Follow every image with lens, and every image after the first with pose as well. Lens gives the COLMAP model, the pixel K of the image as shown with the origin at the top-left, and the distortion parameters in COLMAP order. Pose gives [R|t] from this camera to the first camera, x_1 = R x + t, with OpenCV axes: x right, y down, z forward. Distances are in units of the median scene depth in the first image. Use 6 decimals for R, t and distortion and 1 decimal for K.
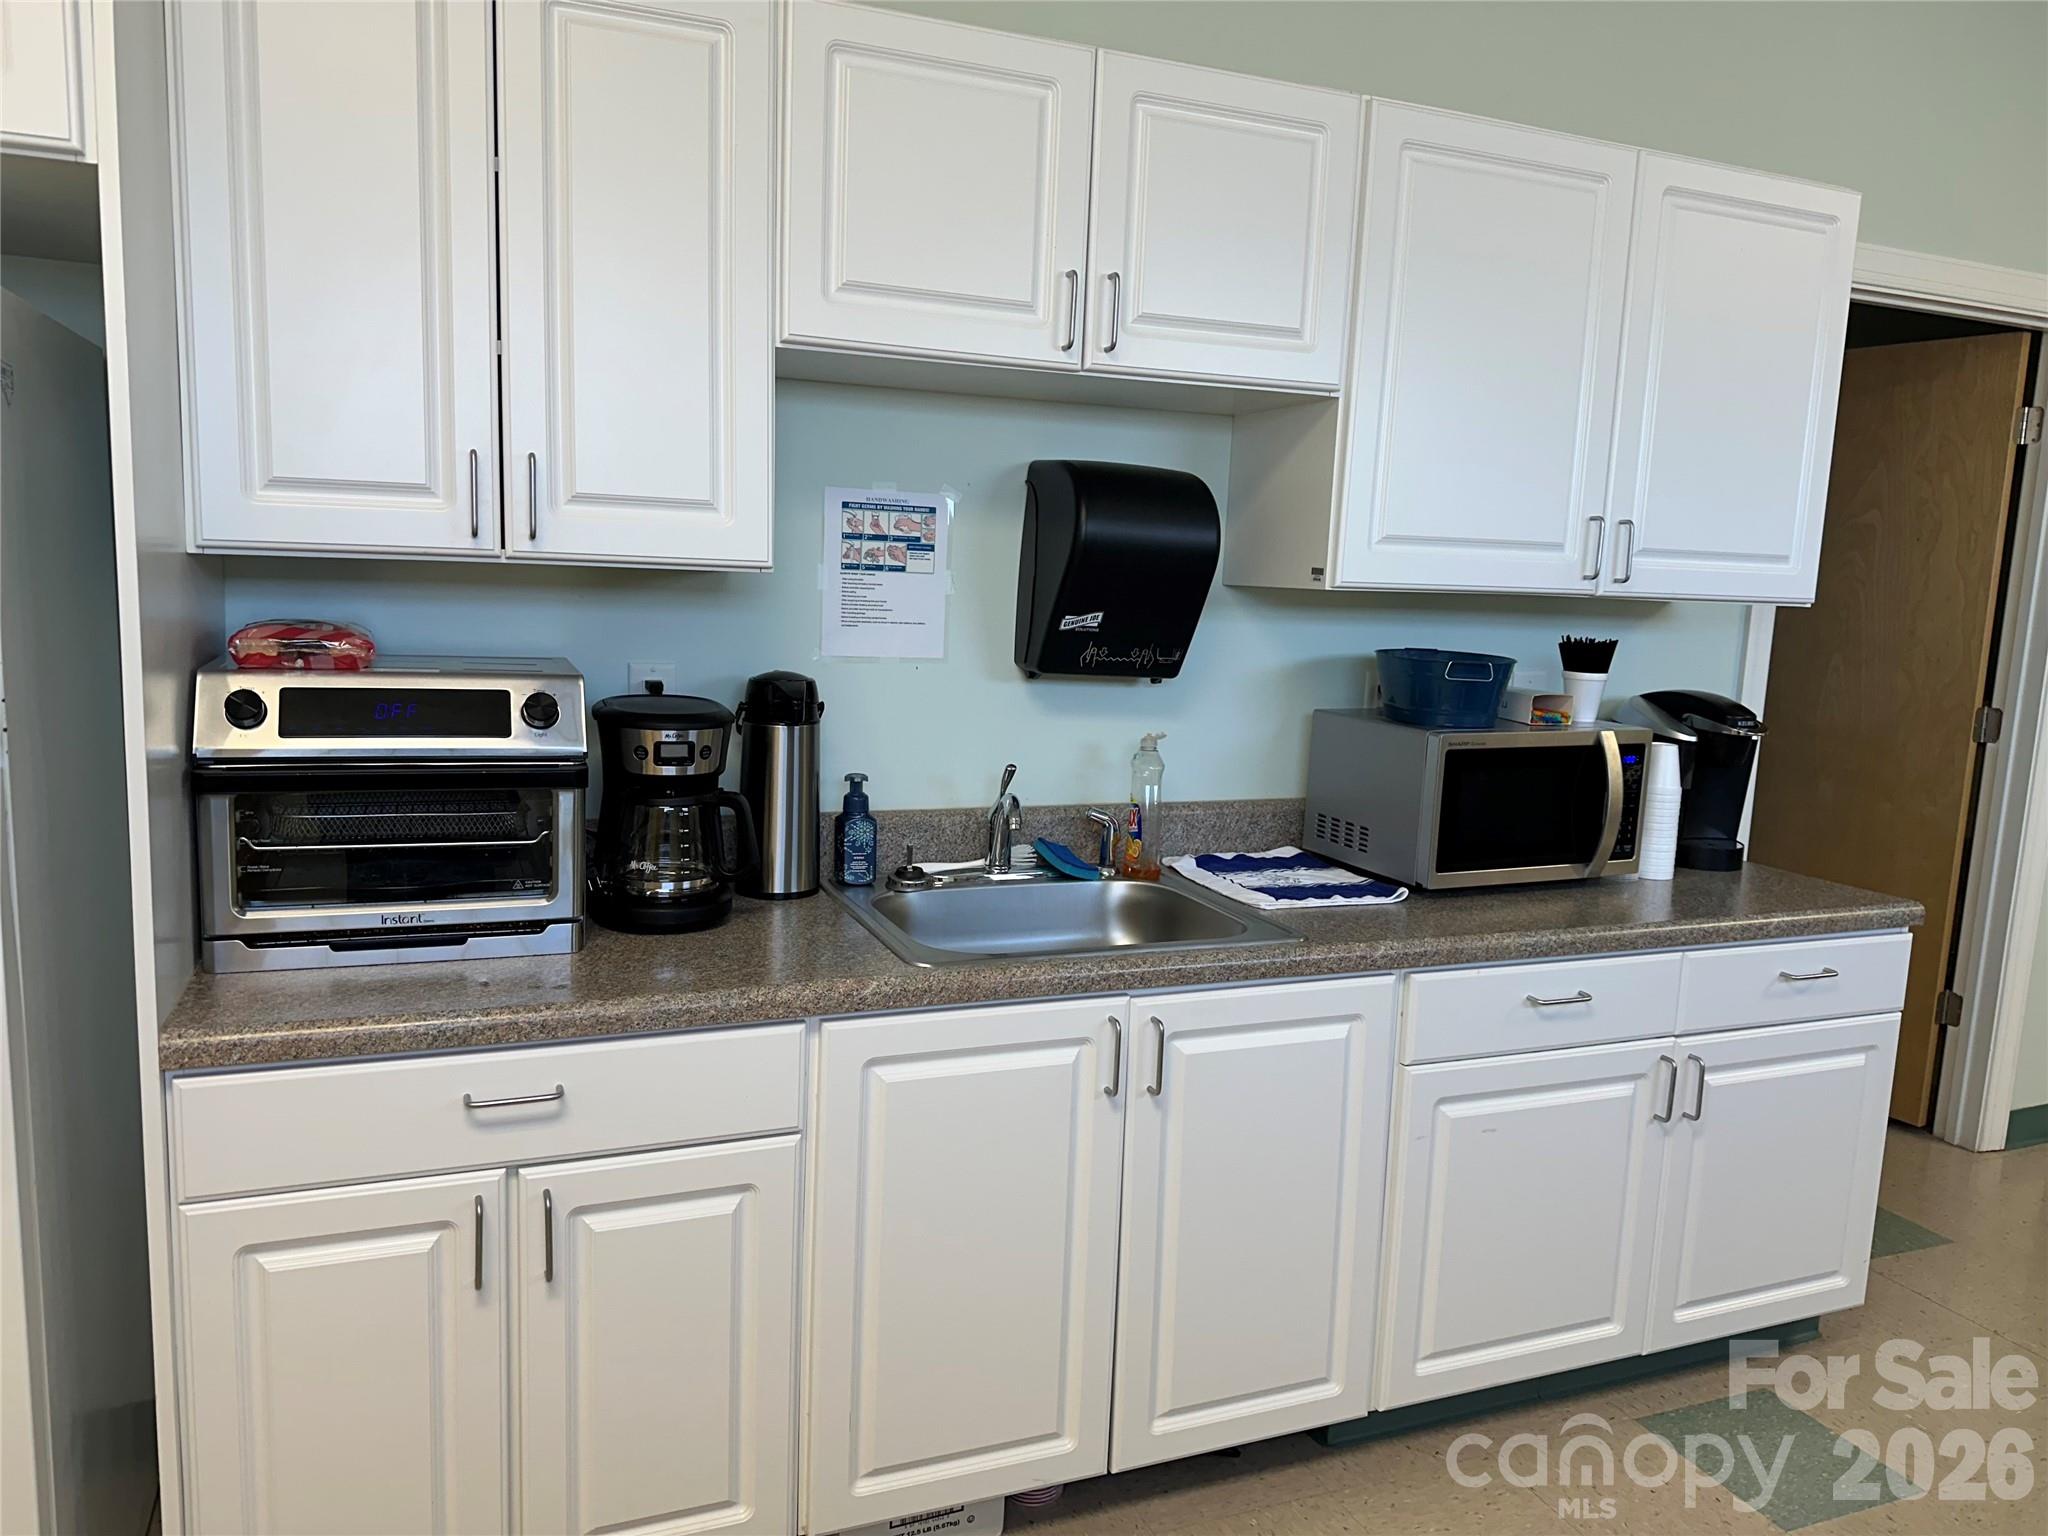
lens RADIAL K [[1365.5, 0, 989.1], [0, 1365.5, 774.9], [0, 0, 1]] dist [0.065670, -0.090147]
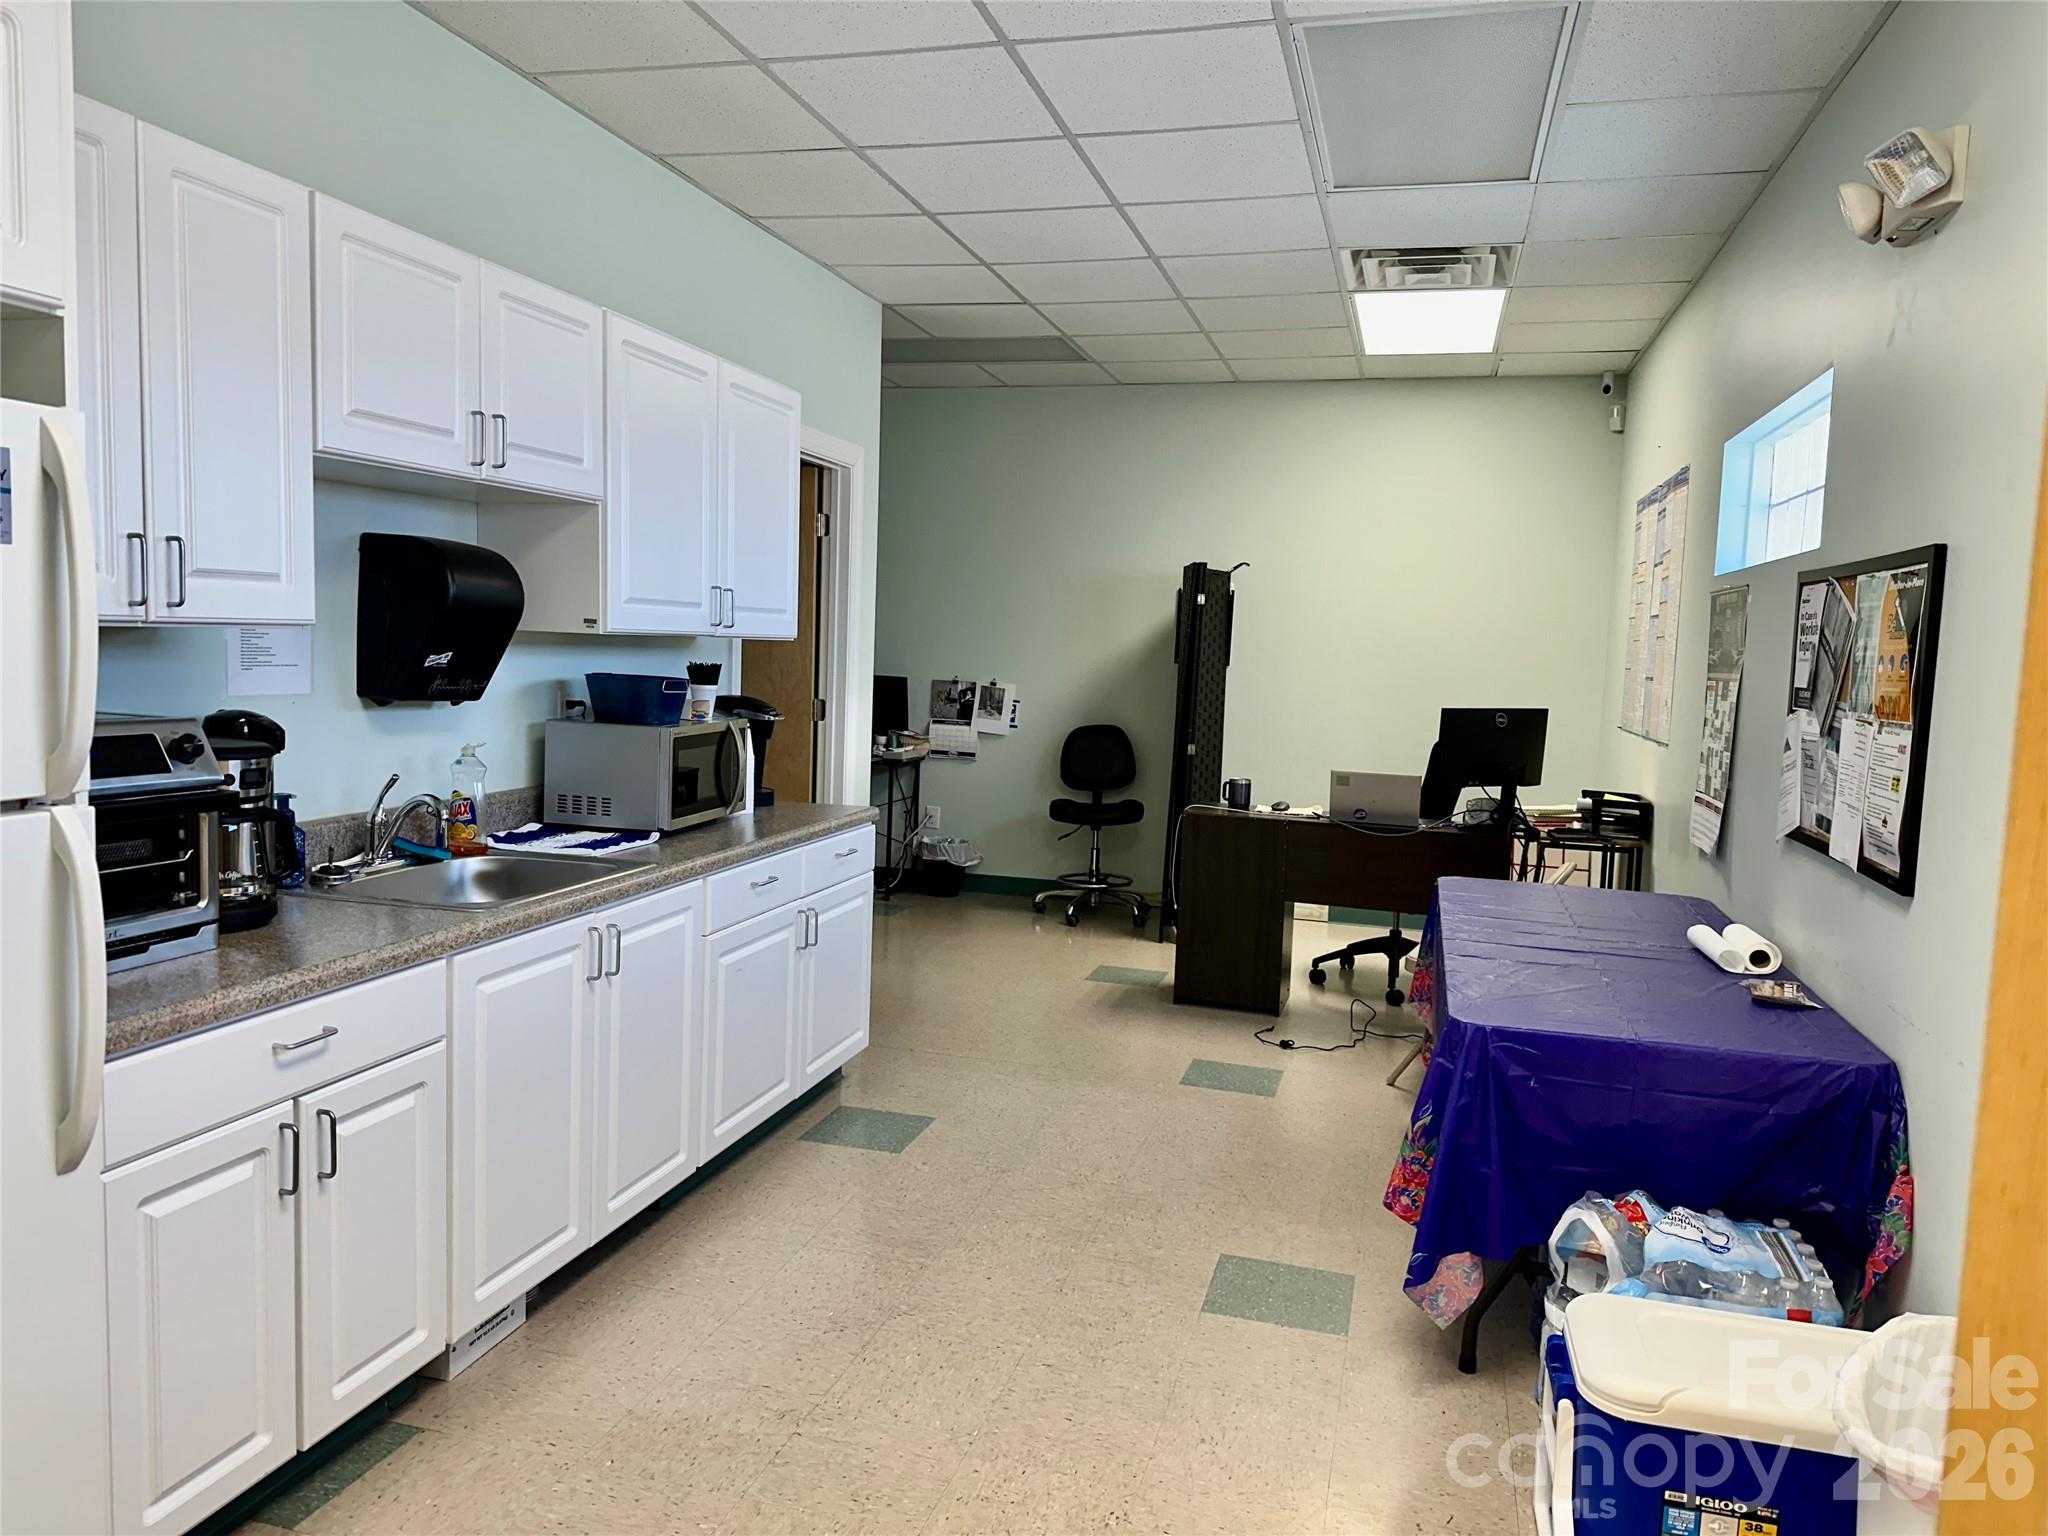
lens RADIAL K [[1420.7, 0, 1024.0], [0, 1420.7, 768.0], [0, 0, 1]] dist [0.097288, -0.106548]
pose [[0.597499, -0.090451, 0.796752, -0.692768], [0.108989, 0.993558, 0.031060, 0.008470], [-0.794428, 0.068279, 0.603508, -0.261406]]
